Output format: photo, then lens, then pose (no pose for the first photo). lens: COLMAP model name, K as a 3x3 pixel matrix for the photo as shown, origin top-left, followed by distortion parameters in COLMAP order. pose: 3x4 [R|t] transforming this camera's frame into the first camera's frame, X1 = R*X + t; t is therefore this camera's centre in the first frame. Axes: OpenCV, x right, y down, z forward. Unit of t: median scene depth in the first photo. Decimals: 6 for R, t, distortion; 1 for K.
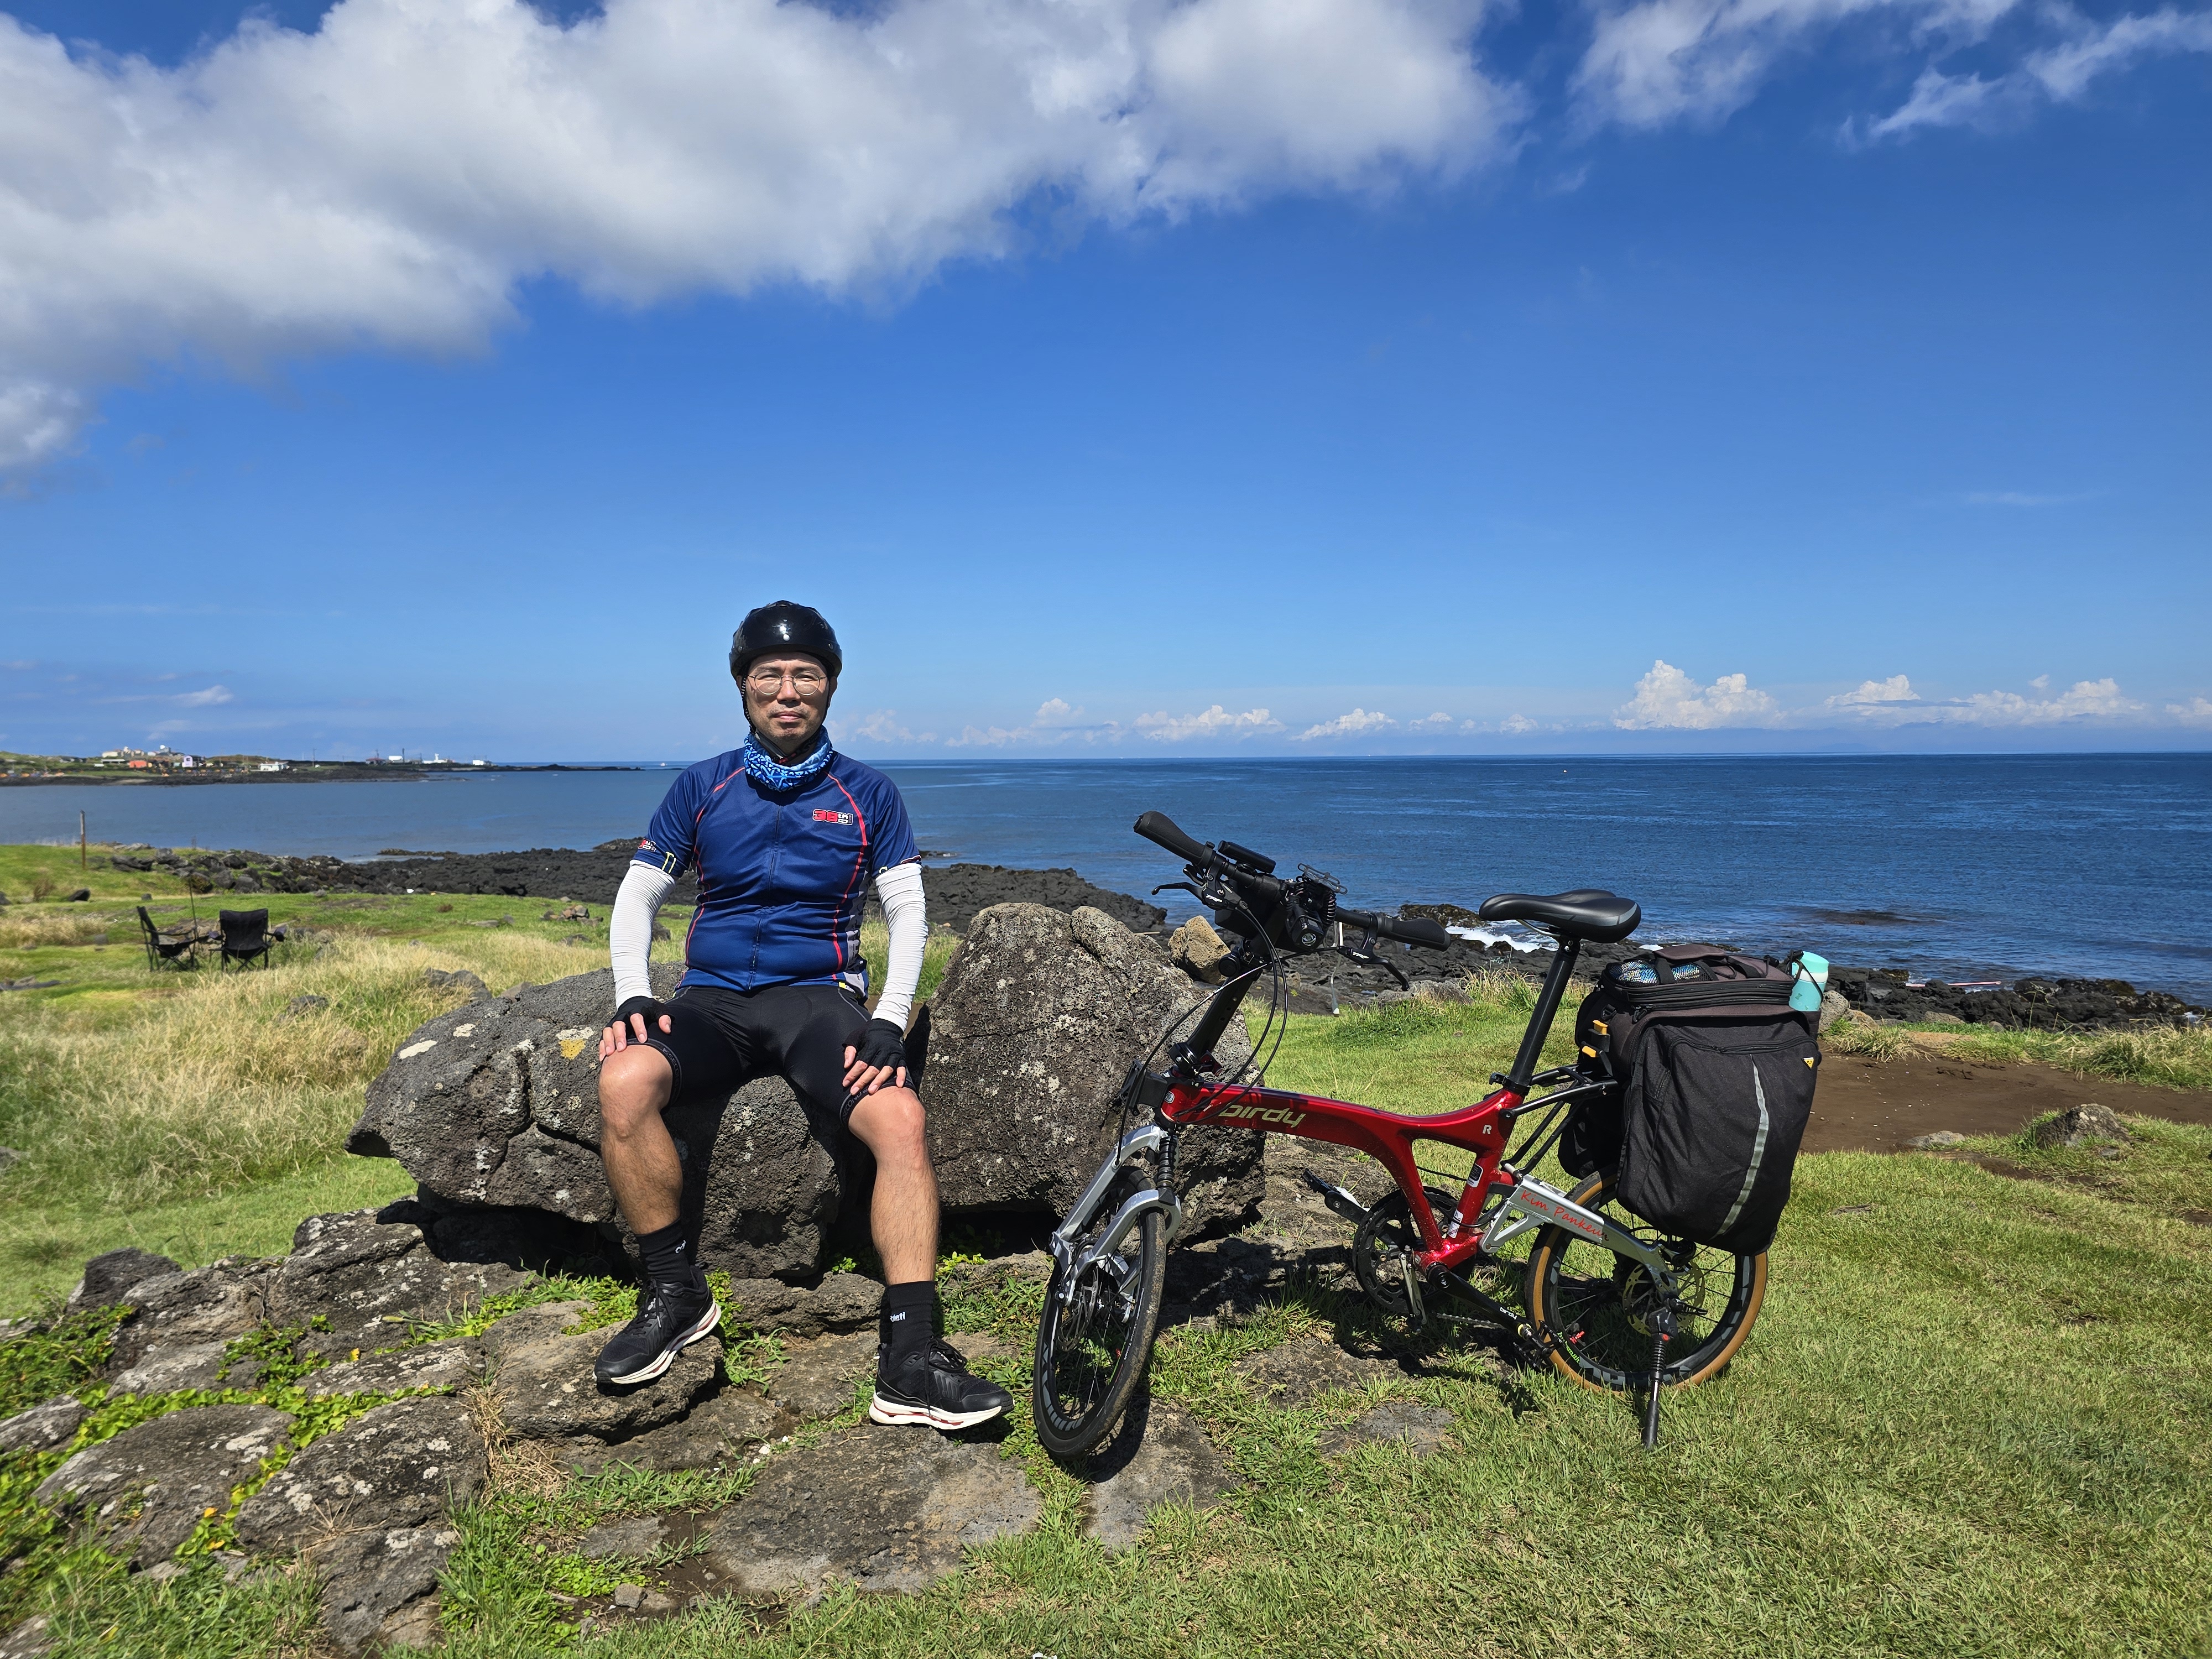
lens RADIAL K [[1481.5, 0, 1092.6], [0, 1481.5, 789.1], [0, 0, 1]] dist [0.052094, -0.037991]
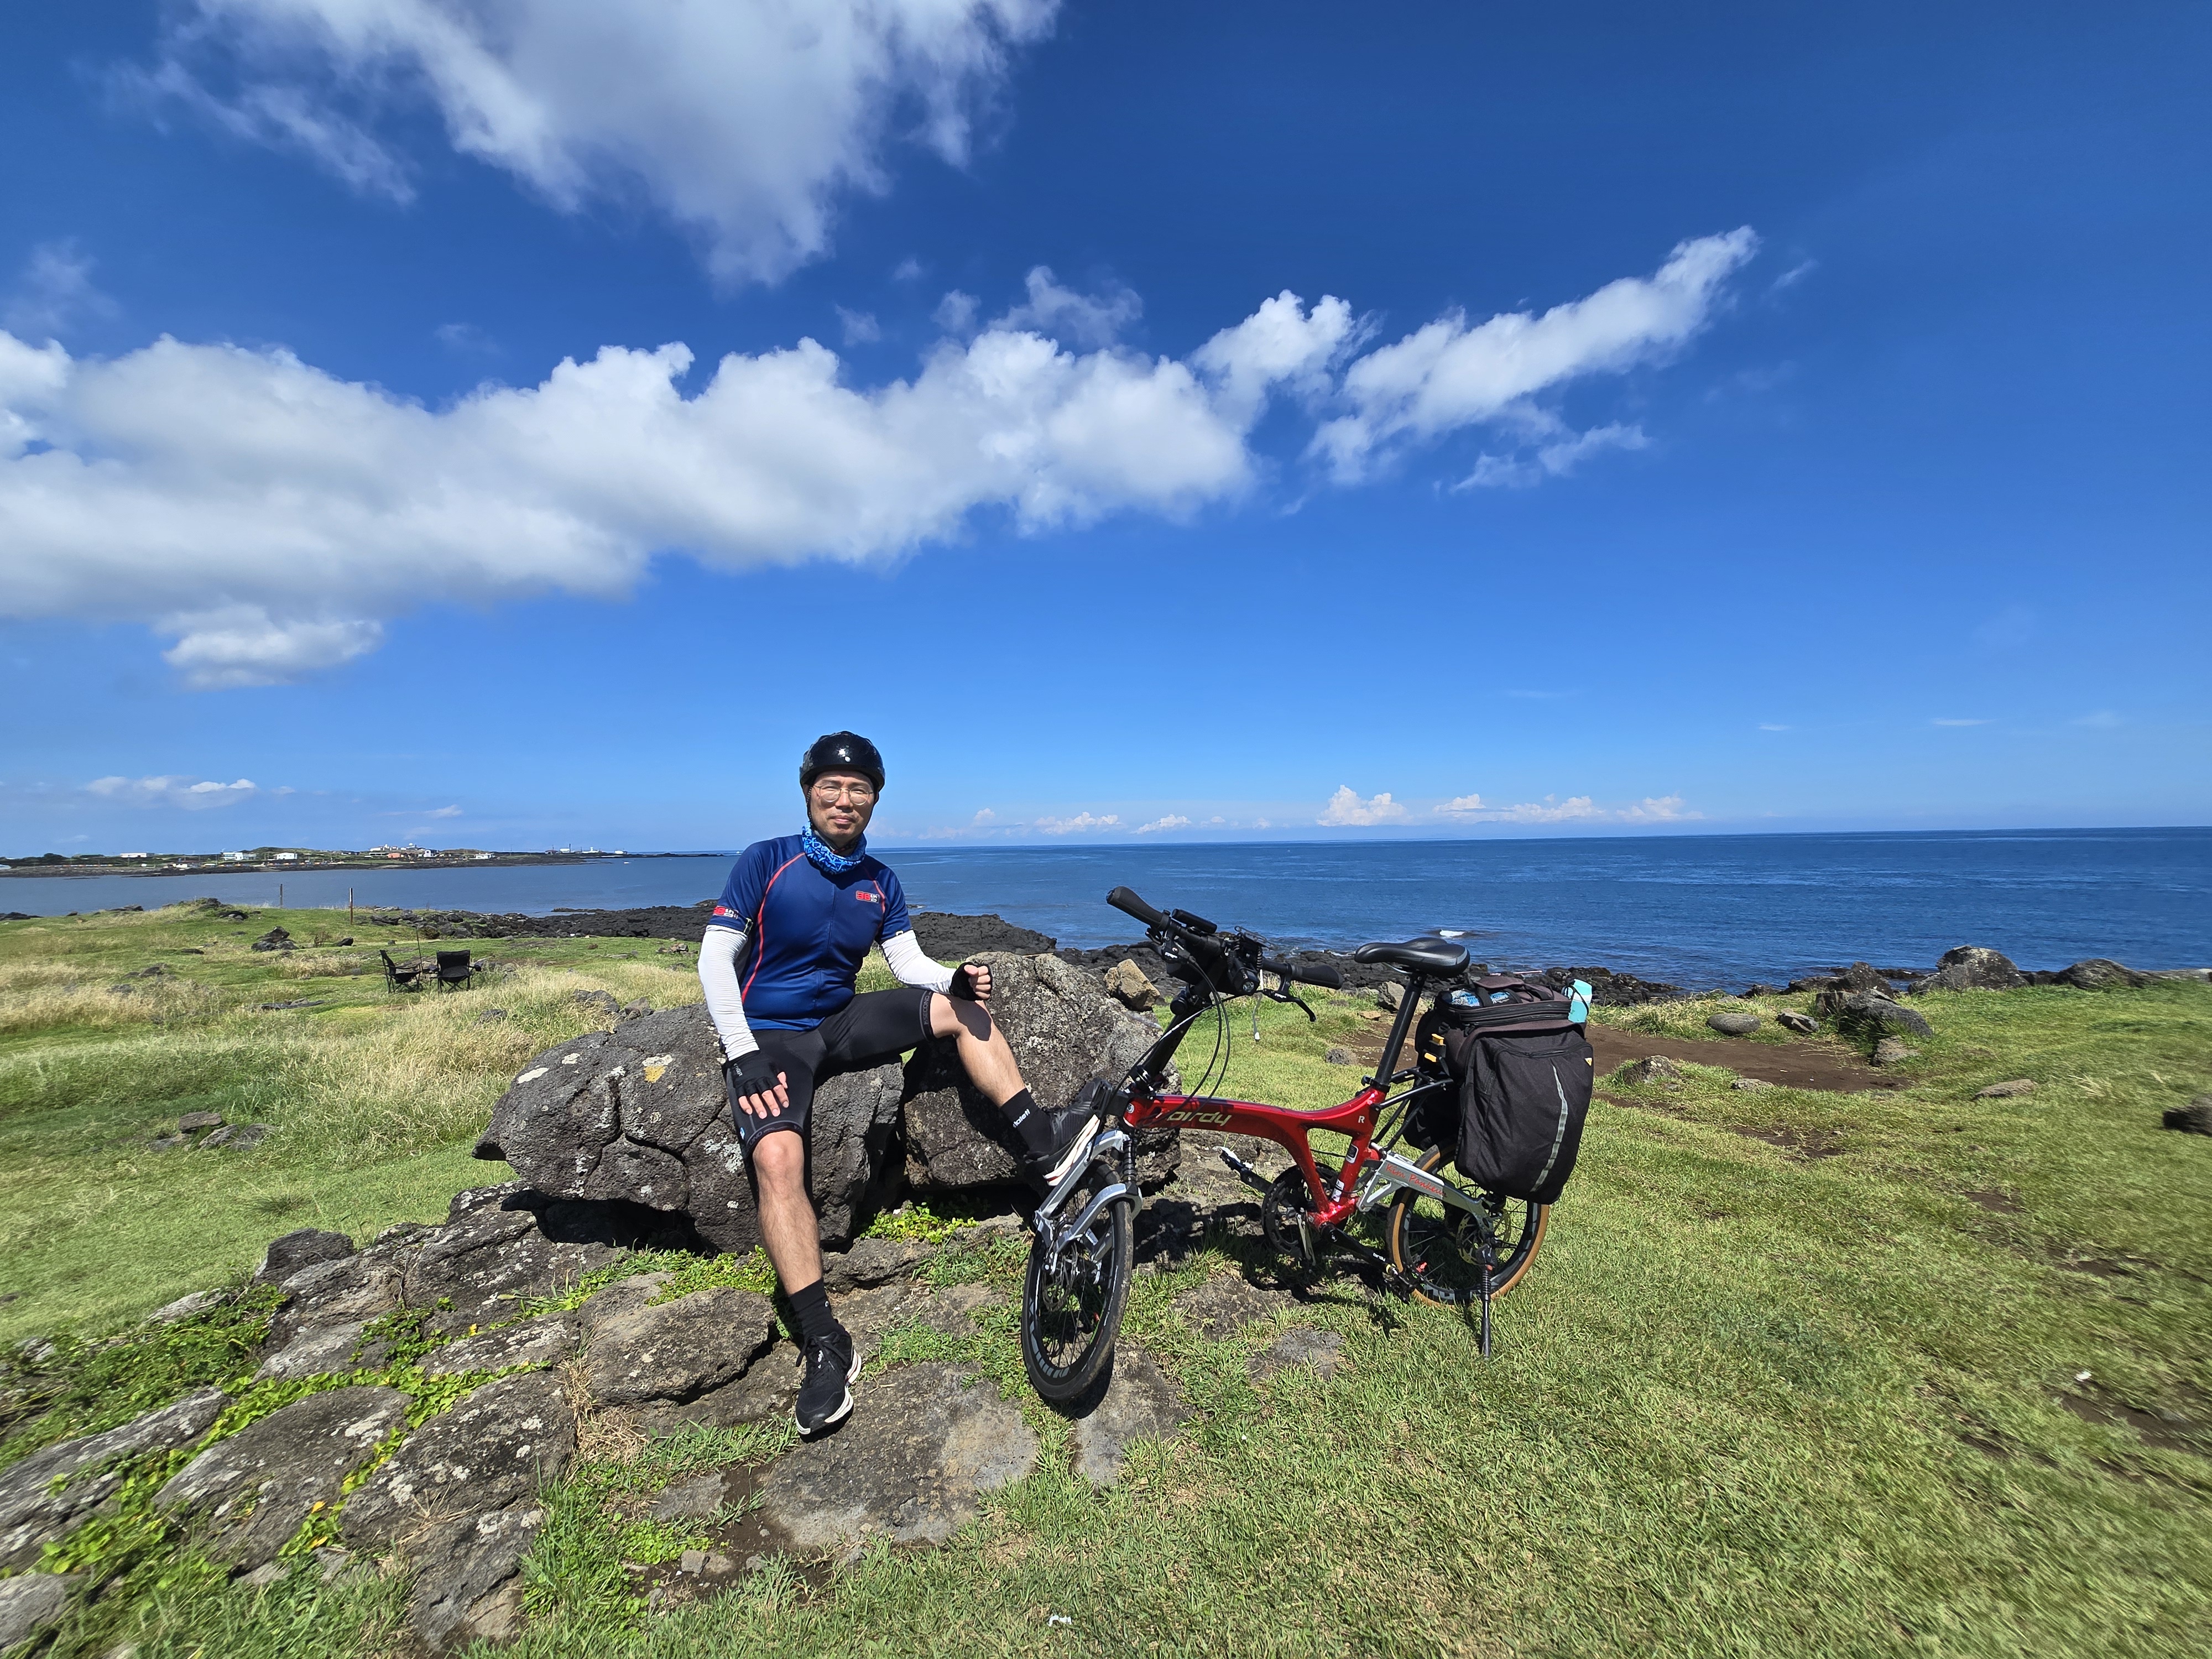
lens RADIAL K [[900.9, 0, 1098.1], [0, 900.9, 834.9], [0, 0, 1]] dist [-0.006662, 0.002541]
pose [[0.995074, -0.007726, 0.098837, -0.043577], [0.010942, 0.999427, -0.032041, -0.003732], [-0.098533, 0.032964, 0.994588, 0.187566]]
